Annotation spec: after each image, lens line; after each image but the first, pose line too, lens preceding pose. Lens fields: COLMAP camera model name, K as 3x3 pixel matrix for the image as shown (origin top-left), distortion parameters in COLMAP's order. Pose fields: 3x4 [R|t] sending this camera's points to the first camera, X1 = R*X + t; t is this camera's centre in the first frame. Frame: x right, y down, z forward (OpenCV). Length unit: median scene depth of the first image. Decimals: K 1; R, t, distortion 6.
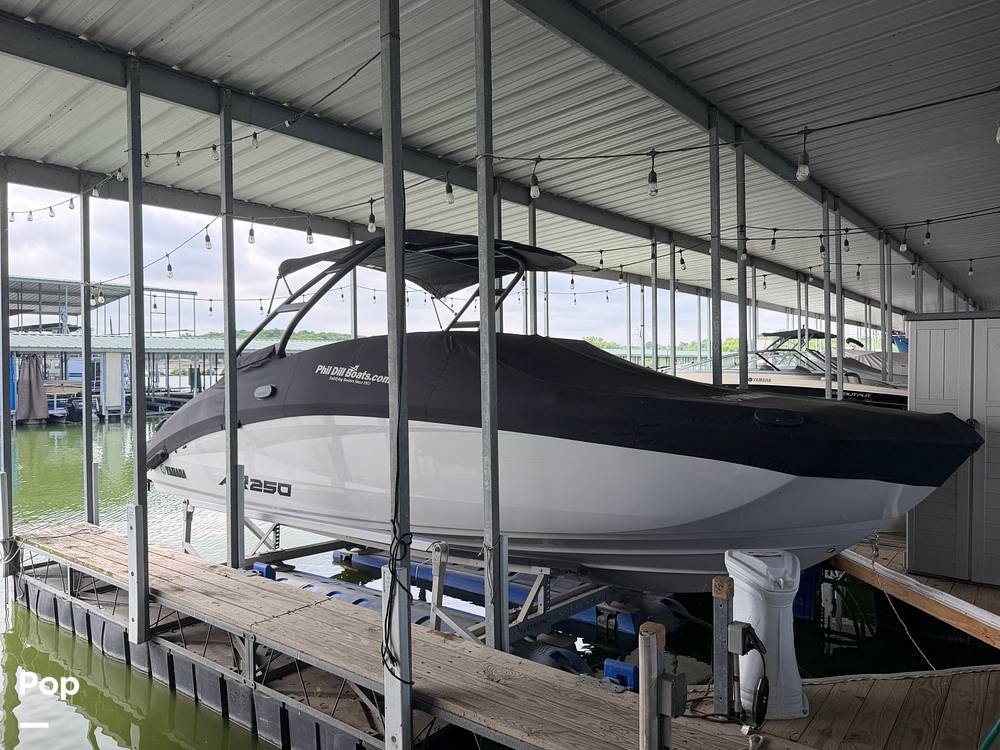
lens RADIAL K [[688.9, 0, 500.0], [0, 688.9, 375.0], [0, 0, 1]] dist [0.029175, -0.005319]
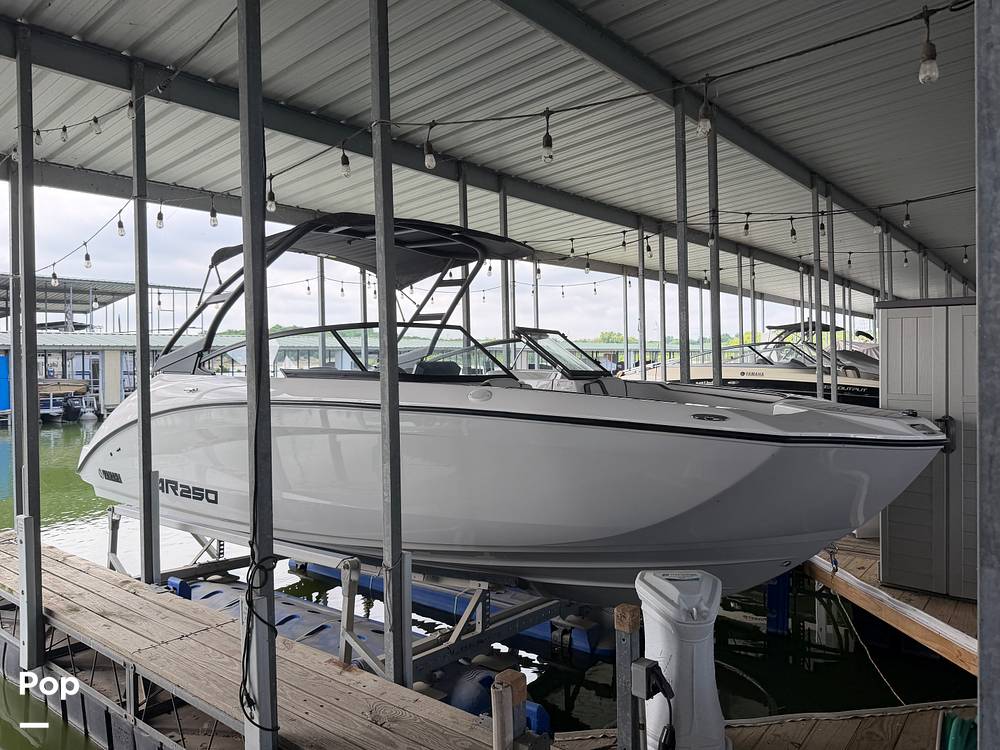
lens RADIAL K [[694.8, 0, 506.1], [0, 694.8, 364.0], [0, 0, 1]] dist [0.023068, -0.002272]
pose [[0.999962, -0.006460, -0.005856, 0.092973], [0.006402, 0.999931, -0.009866, 0.001093], [0.005920, 0.009828, 0.999934, 0.072516]]
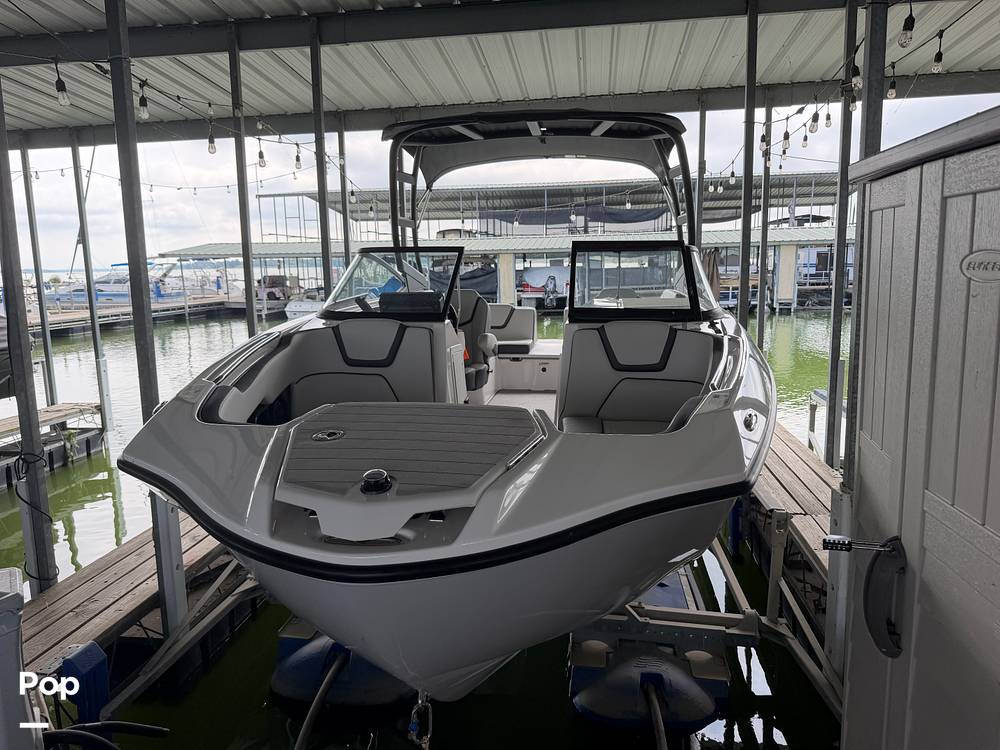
lens RADIAL K [[700.0, 0, 500.0], [0, 700.0, 375.0], [0, 0, 1]] dist [0.045666, -0.053026]
pose [[0.495603, 0.130688, -0.858661, 1.851129], [0.005158, 0.988155, 0.153374, -0.070832], [0.868534, -0.080442, 0.489059, 1.808746]]
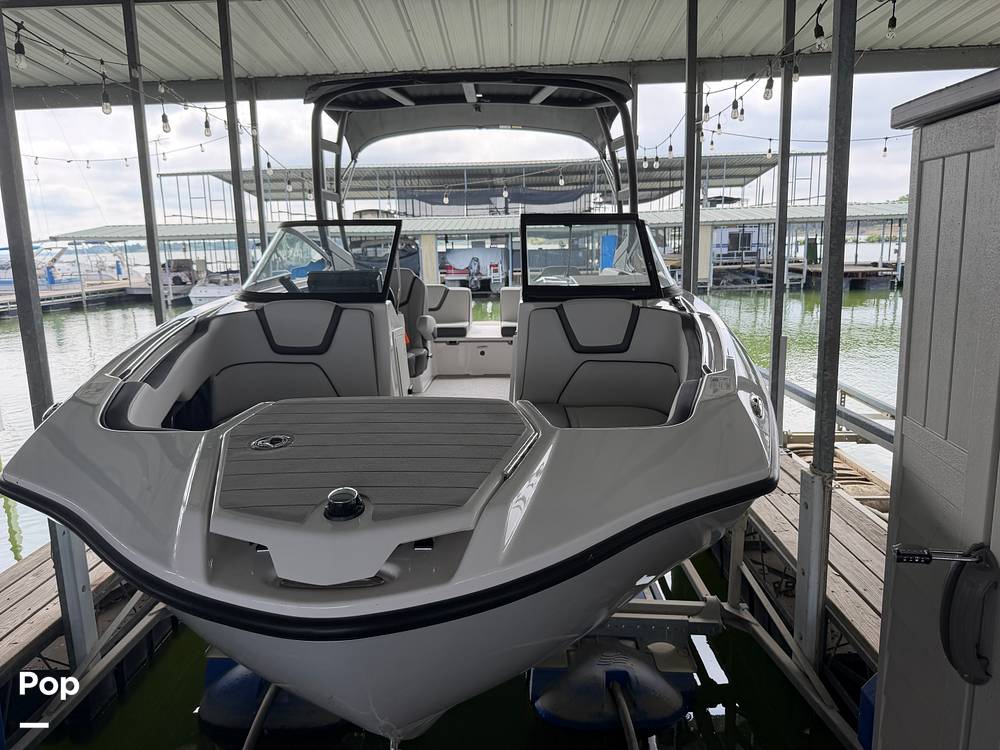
lens RADIAL K [[706.3, 0, 500.0], [0, 706.3, 375.0], [0, 0, 1]] dist [0.003579, -0.003003]
pose [[0.590808, 0.137004, -0.795094, 1.719661], [0.011377, 0.983964, 0.178003, -0.056249], [0.806732, -0.114212, 0.579776, 1.823295]]
